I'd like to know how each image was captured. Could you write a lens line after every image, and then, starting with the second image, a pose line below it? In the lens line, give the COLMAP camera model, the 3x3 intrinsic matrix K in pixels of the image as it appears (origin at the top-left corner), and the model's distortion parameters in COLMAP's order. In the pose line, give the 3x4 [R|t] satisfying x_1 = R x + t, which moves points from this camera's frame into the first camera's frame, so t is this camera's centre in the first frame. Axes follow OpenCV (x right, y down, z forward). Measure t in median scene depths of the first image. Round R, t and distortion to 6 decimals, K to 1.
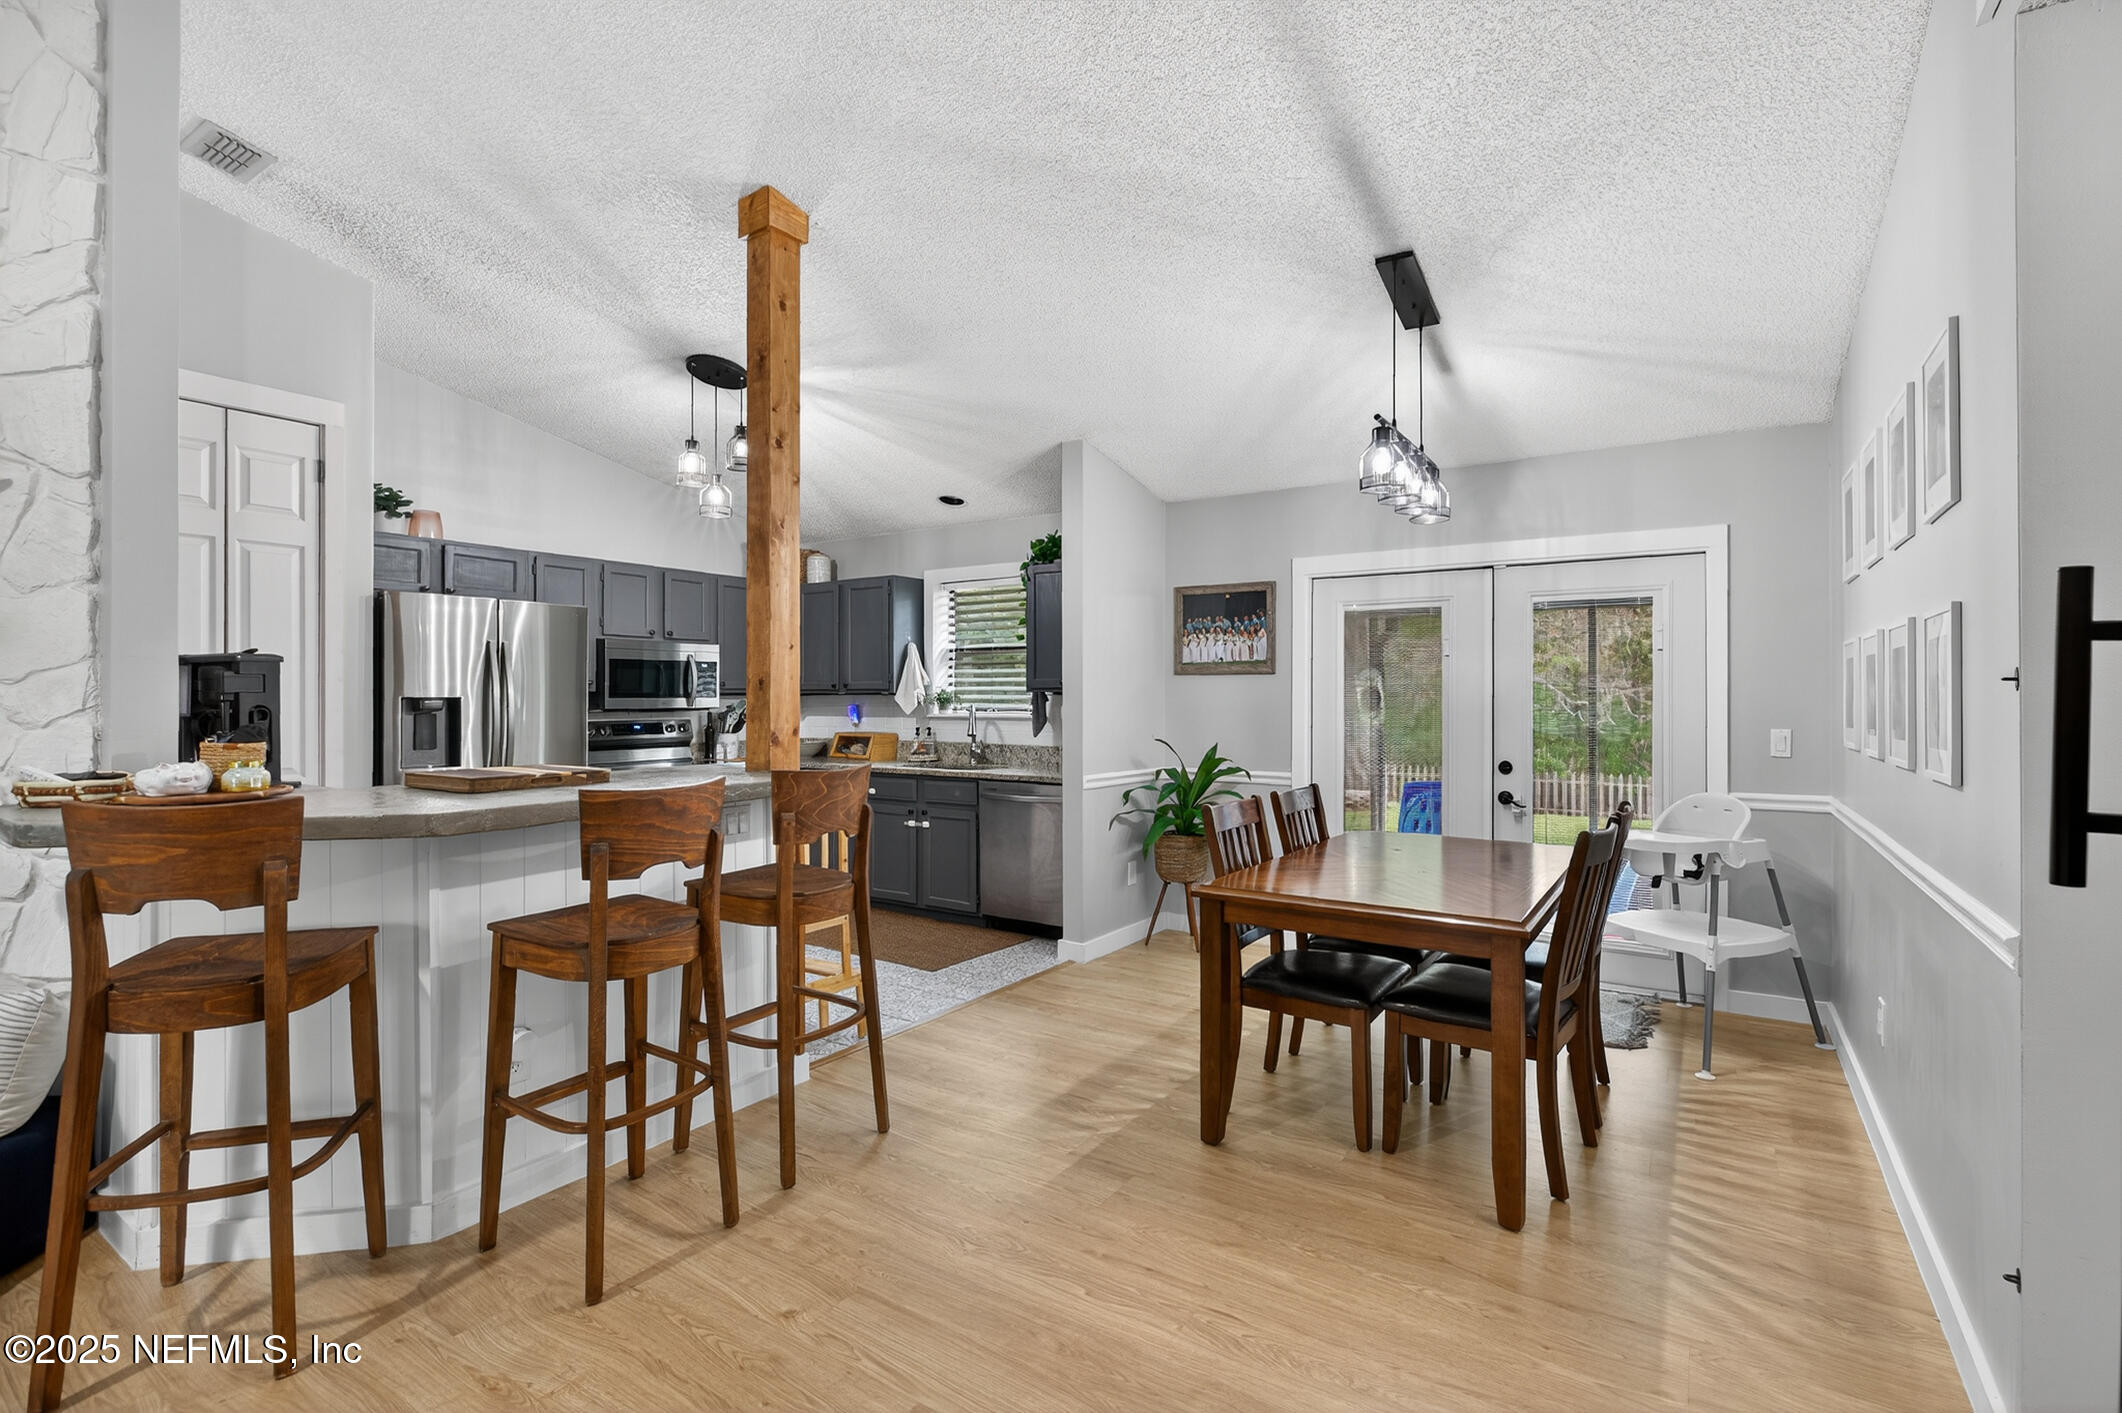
lens RADIAL K [[982.4, 0, 1055.1], [0, 982.4, 700.2], [0, 0, 1]] dist [-0.002498, -0.000358]
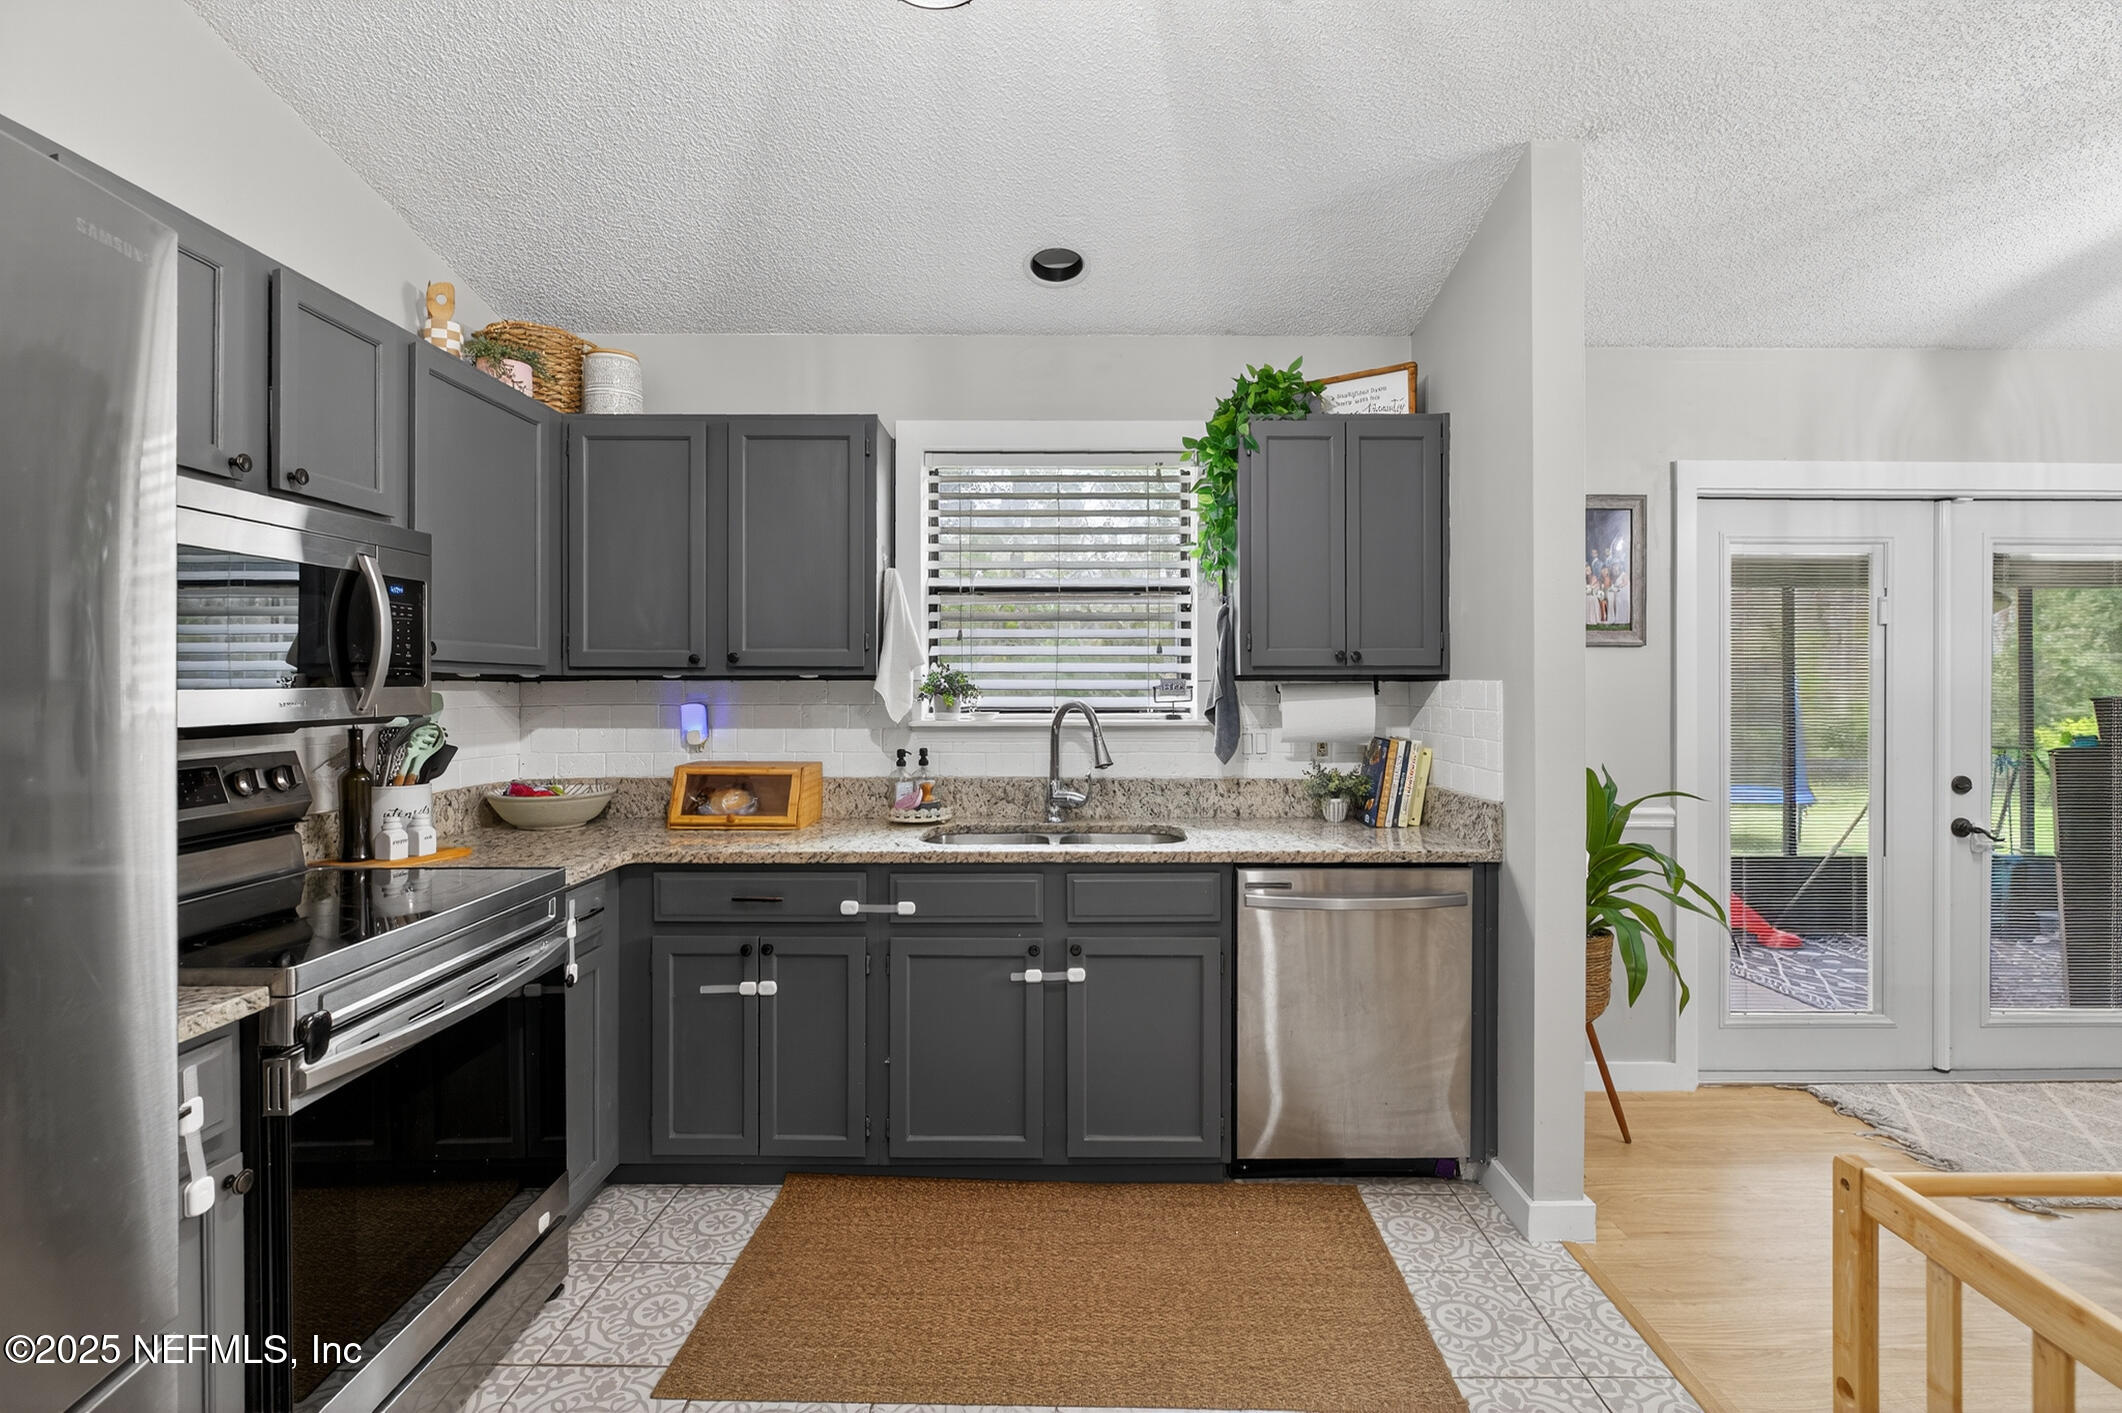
lens RADIAL K [[982.4, 0, 1071.5], [0, 982.4, 694.3], [0, 0, 1]] dist [-0.002498, -0.000358]
pose [[0.823736, -0.003248, 0.566965, -0.381518], [0.001533, 0.999993, 0.003500, -0.000221], [-0.566972, -0.002014, 0.823735, 0.640842]]
